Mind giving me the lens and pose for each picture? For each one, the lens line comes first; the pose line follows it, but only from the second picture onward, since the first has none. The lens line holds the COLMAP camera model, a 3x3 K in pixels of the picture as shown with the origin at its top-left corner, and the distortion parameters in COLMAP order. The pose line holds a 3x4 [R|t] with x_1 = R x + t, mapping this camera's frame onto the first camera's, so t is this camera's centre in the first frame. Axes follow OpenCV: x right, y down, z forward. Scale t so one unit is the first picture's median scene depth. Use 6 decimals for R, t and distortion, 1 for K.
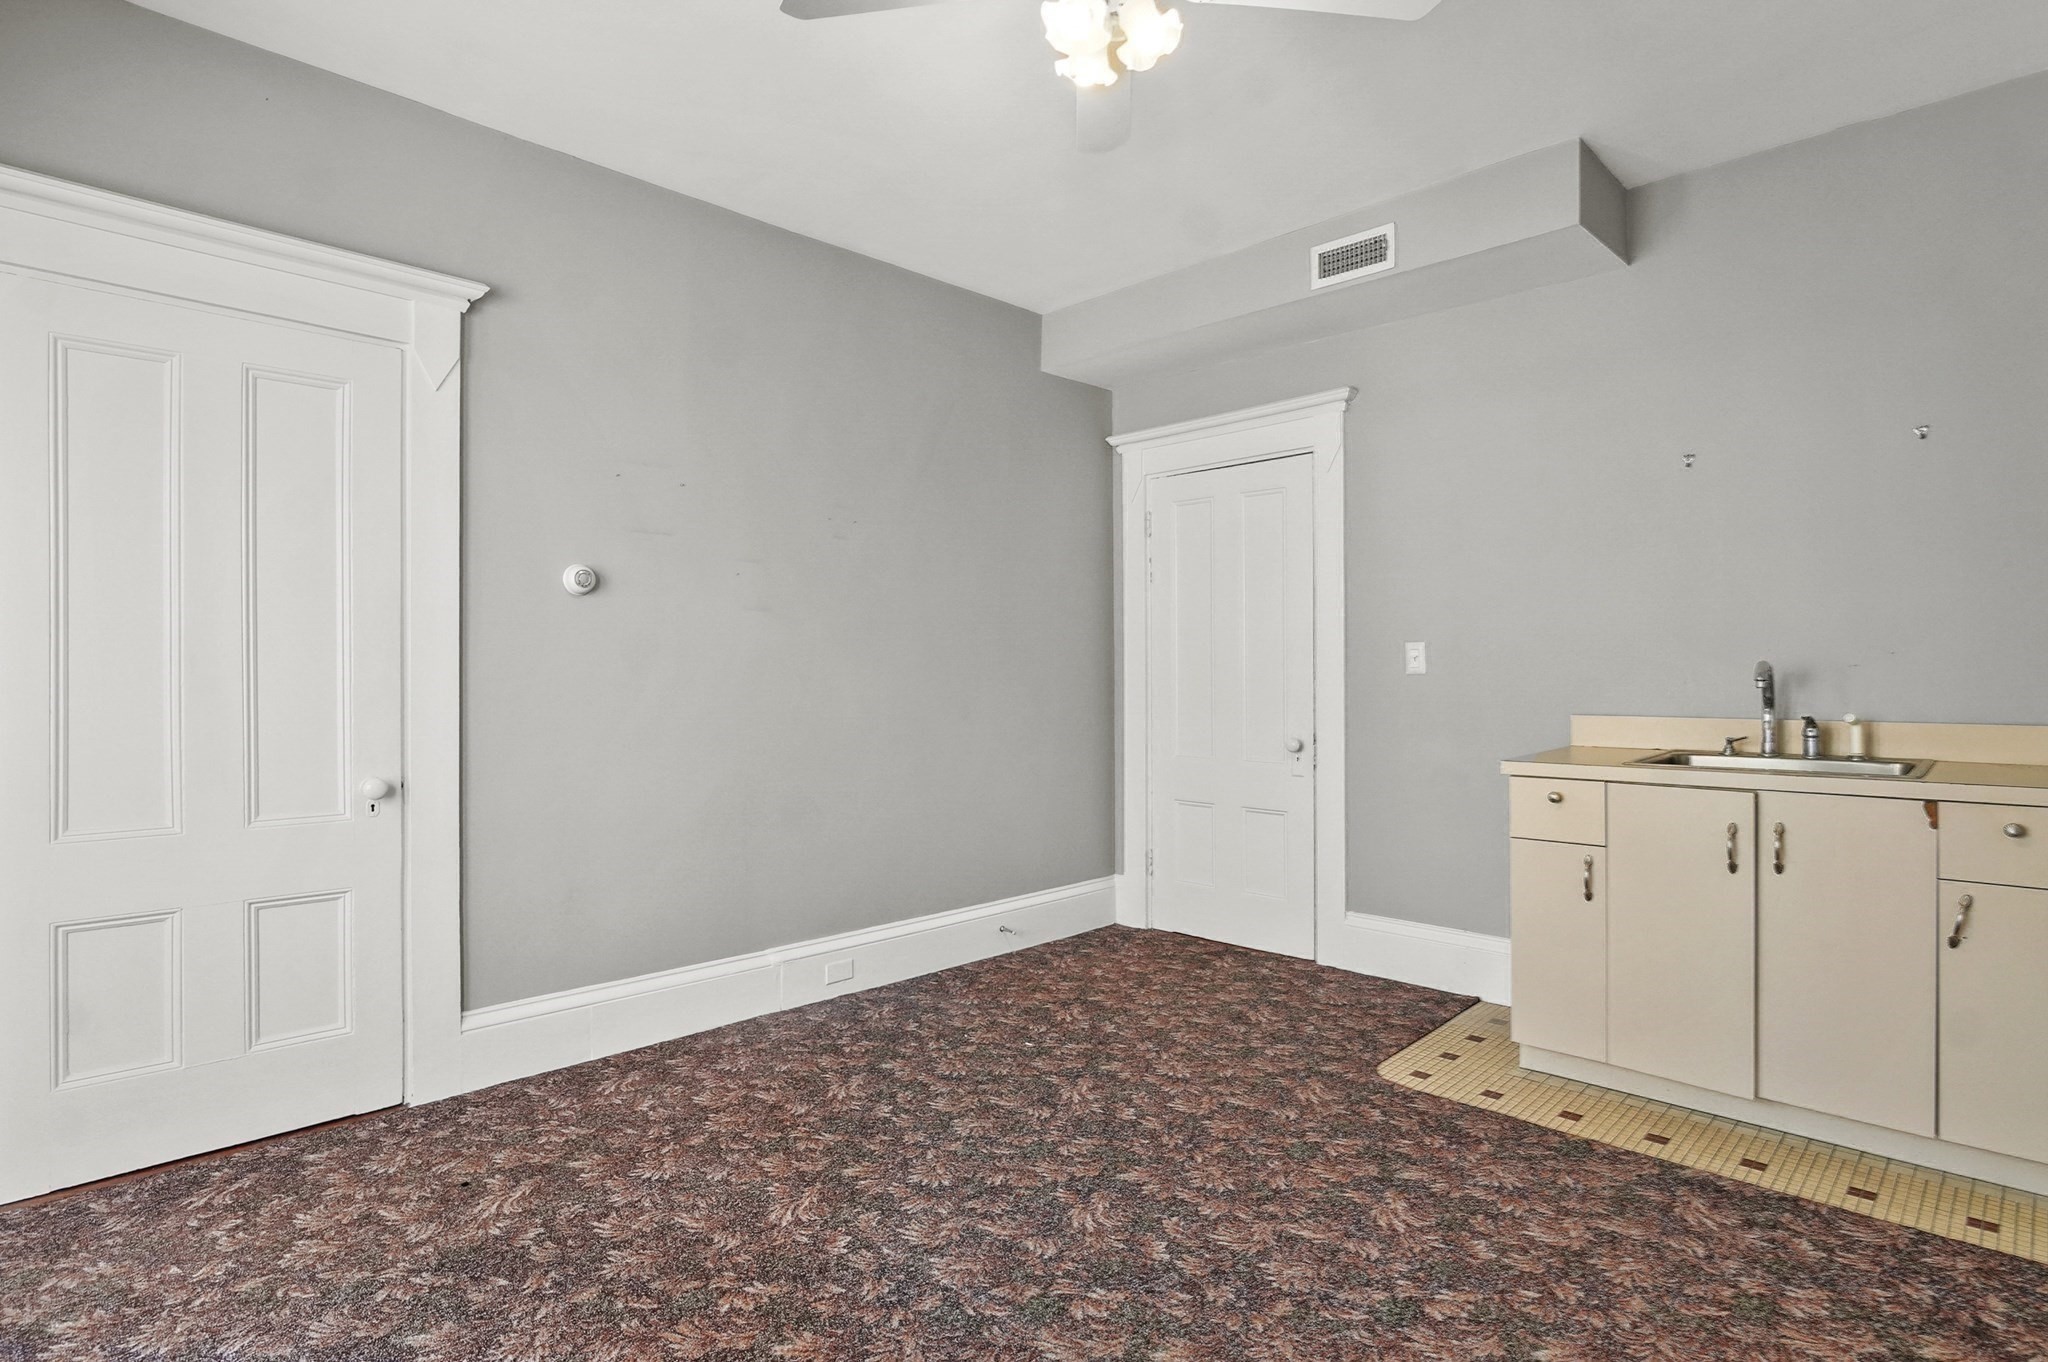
lens RADIAL K [[1046.5, 0, 1025.9], [0, 1046.5, 673.4], [0, 0, 1]] dist [-0.011763, 0.004355]
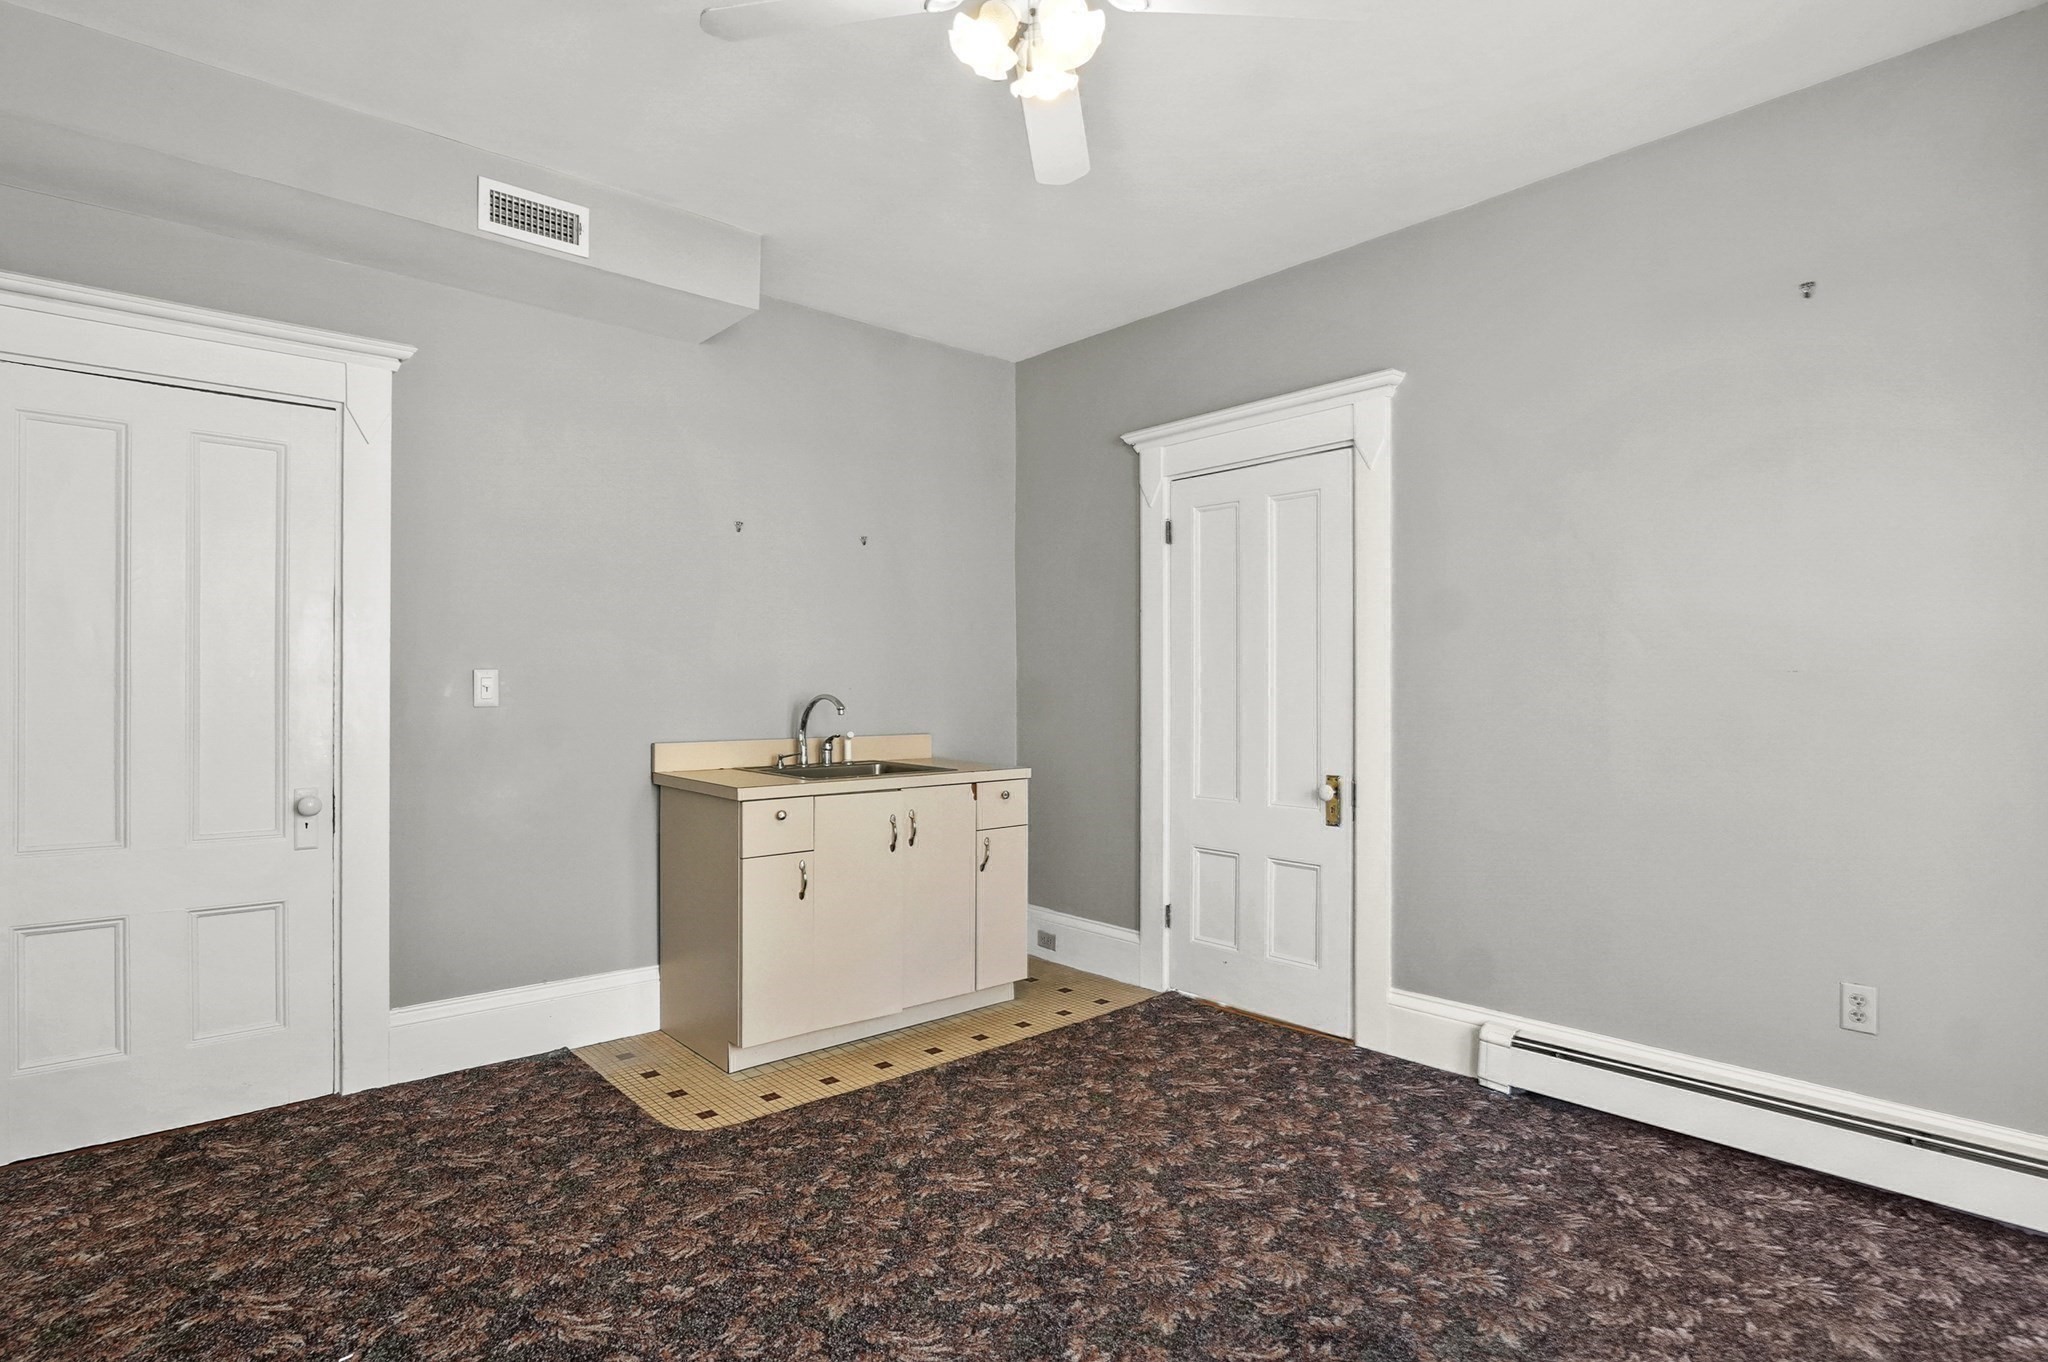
lens RADIAL K [[1046.5, 0, 1026.0], [0, 1046.5, 685.2], [0, 0, 1]] dist [-0.011763, 0.004355]
pose [[0.073269, 0.006341, 0.997292, -0.626055], [-0.002067, 0.999979, -0.006206, -0.016879], [-0.997310, -0.001607, 0.073281, 0.669131]]
